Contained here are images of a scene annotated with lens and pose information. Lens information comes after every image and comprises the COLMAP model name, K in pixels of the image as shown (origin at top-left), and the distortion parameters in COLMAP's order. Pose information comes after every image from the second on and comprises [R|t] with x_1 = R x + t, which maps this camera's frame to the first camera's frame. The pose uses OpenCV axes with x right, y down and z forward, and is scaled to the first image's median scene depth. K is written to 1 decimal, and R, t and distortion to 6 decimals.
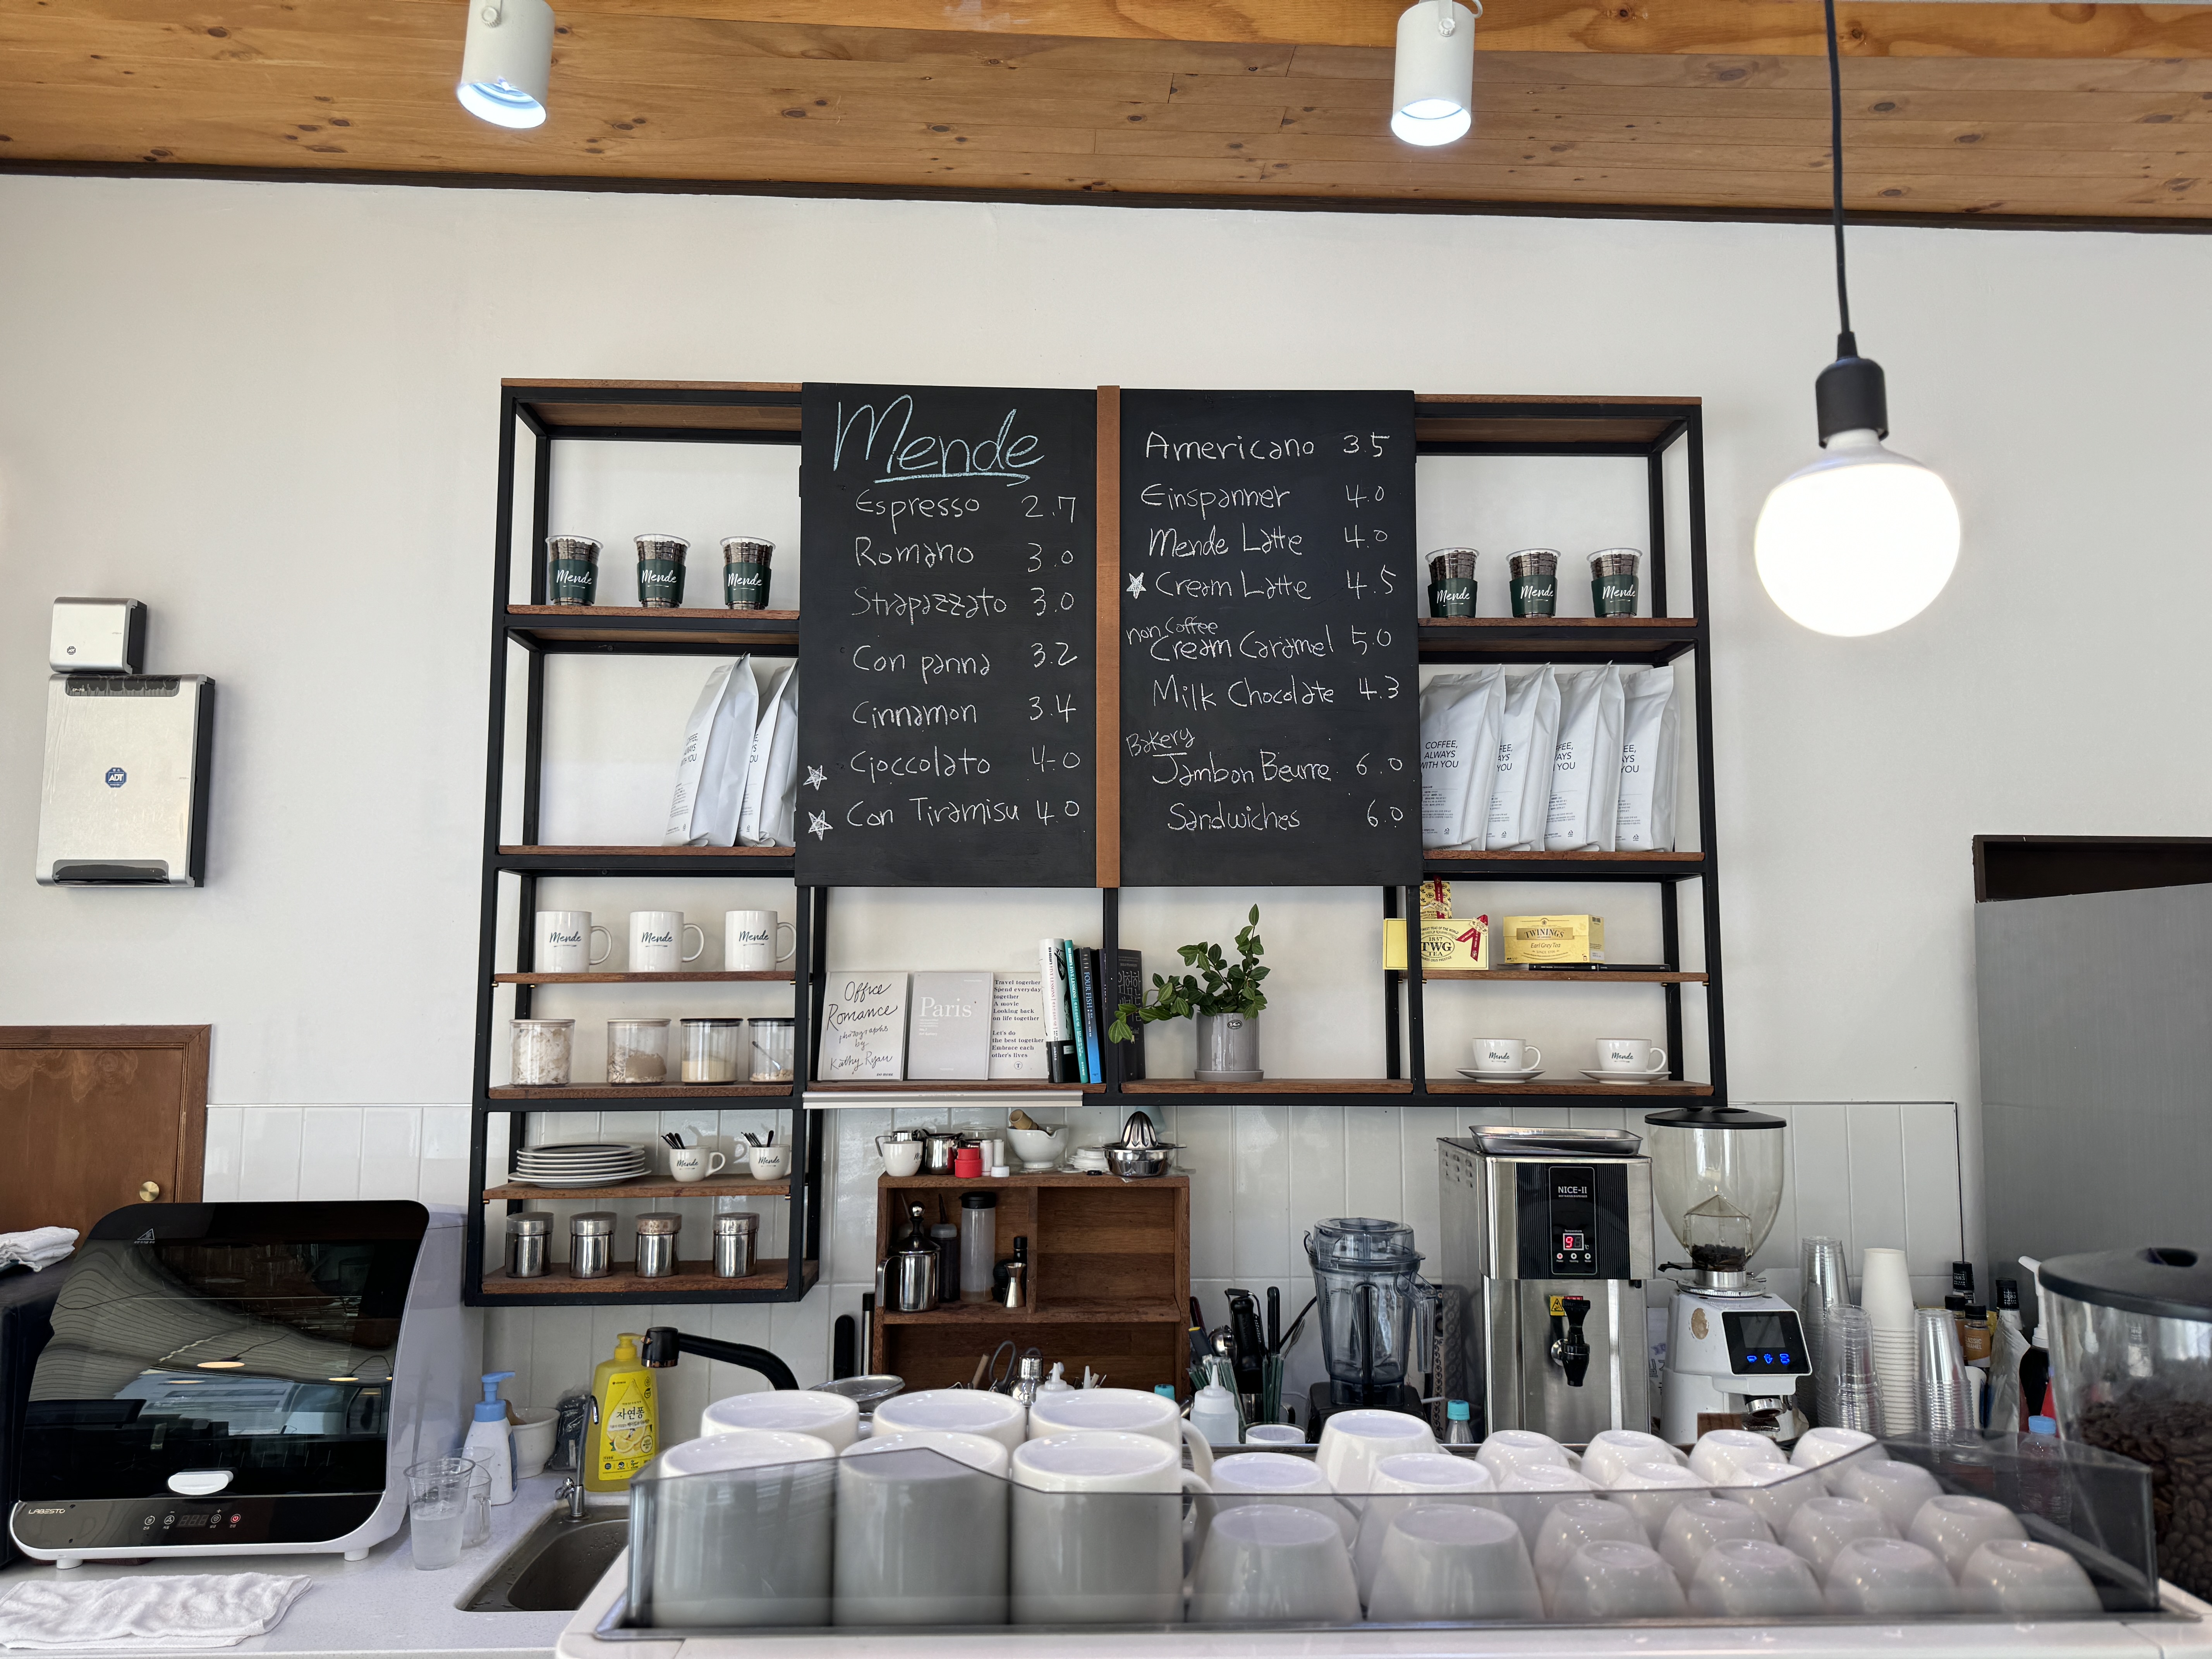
lens RADIAL K [[1562.8, 0, 1111.5], [0, 1562.8, 835.1], [0, 0, 1]] dist [0.178430, -0.341813]
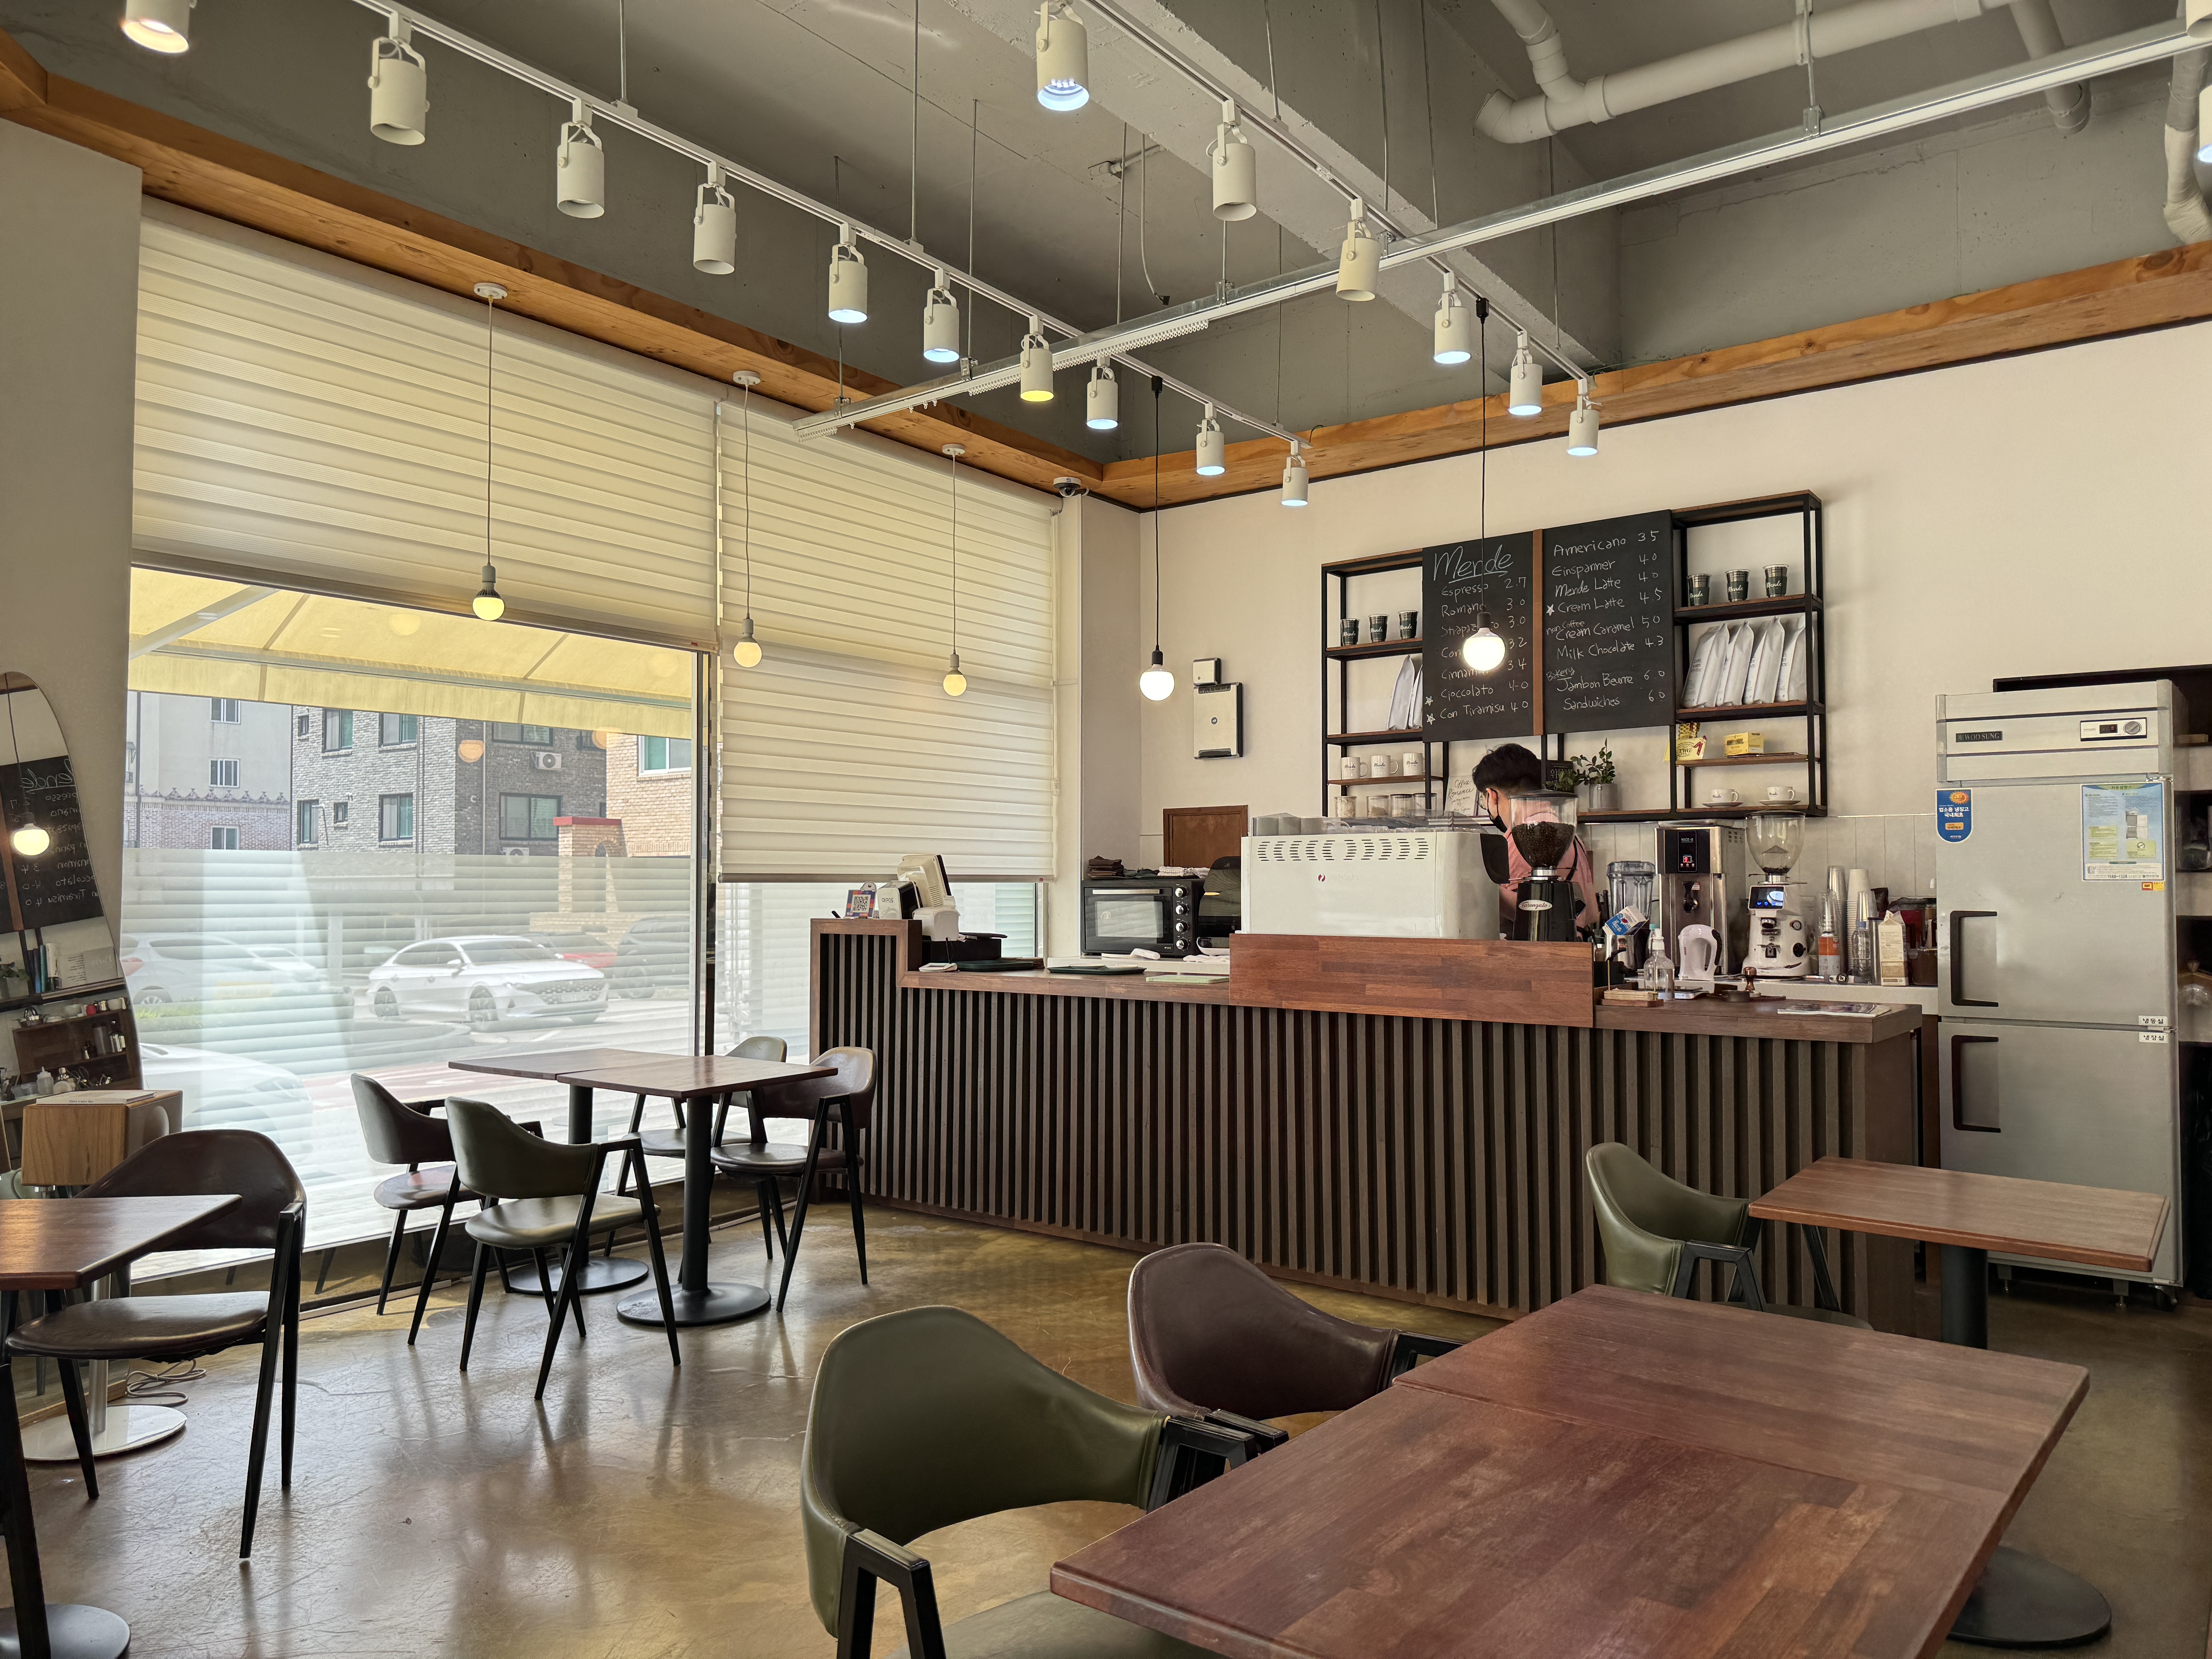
lens RADIAL K [[1562.8, 0, 1111.5], [0, 1562.8, 835.1], [0, 0, 1]] dist [0.178430, -0.341813]
pose [[0.775961, -0.025873, -0.630251, 1.024974], [0.065389, 0.997075, 0.039575, 0.046845], [0.627383, -0.071921, 0.775382, -1.353293]]
